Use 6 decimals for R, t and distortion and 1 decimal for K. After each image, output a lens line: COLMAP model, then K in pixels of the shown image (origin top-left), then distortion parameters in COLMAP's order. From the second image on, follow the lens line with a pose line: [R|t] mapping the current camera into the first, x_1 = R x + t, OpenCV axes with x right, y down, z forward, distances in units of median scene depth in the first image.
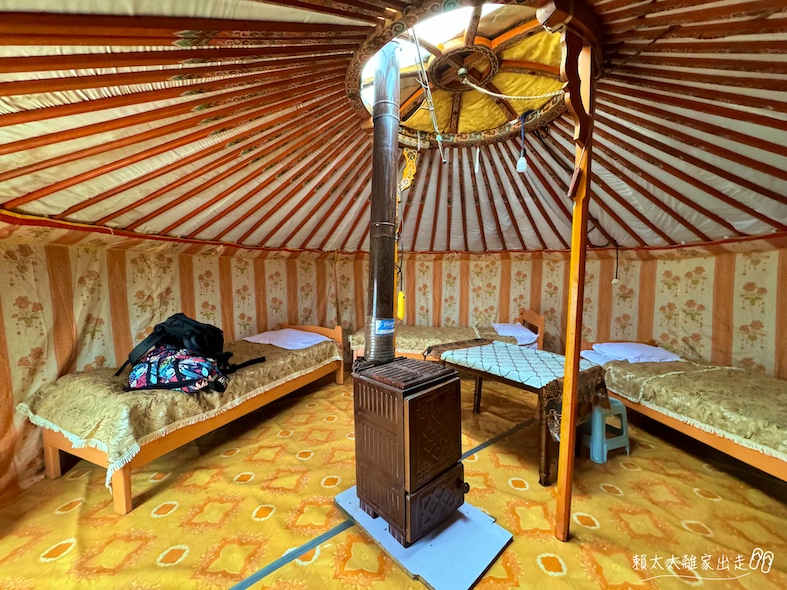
lens RADIAL K [[316.1, 0, 392.9], [0, 316.1, 293.0], [0, 0, 1]] dist [0.000689, 0.000092]
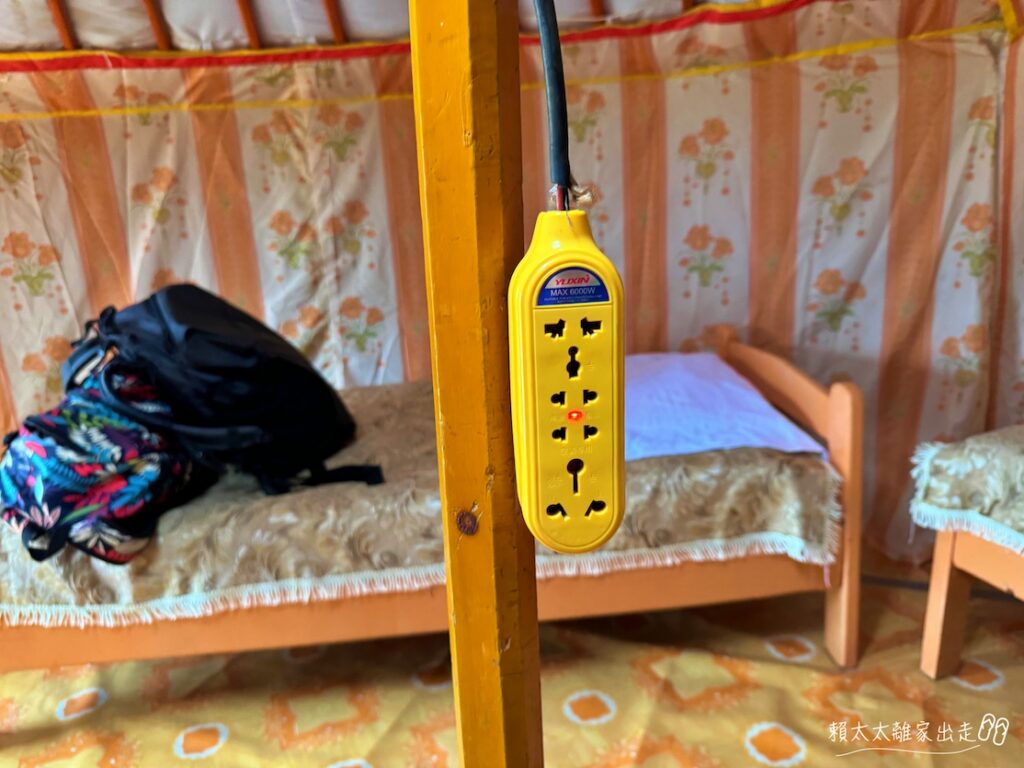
lens RADIAL K [[763.0, 0, 512.3], [0, 763.0, 387.6], [0, 0, 1]] dist [-0.004282, -0.011029]
pose [[0.453762, 0.196124, -0.869273, 0.177763], [0.022844, 0.972600, 0.231361, -0.007283], [0.890830, -0.124841, 0.436849, 0.800732]]
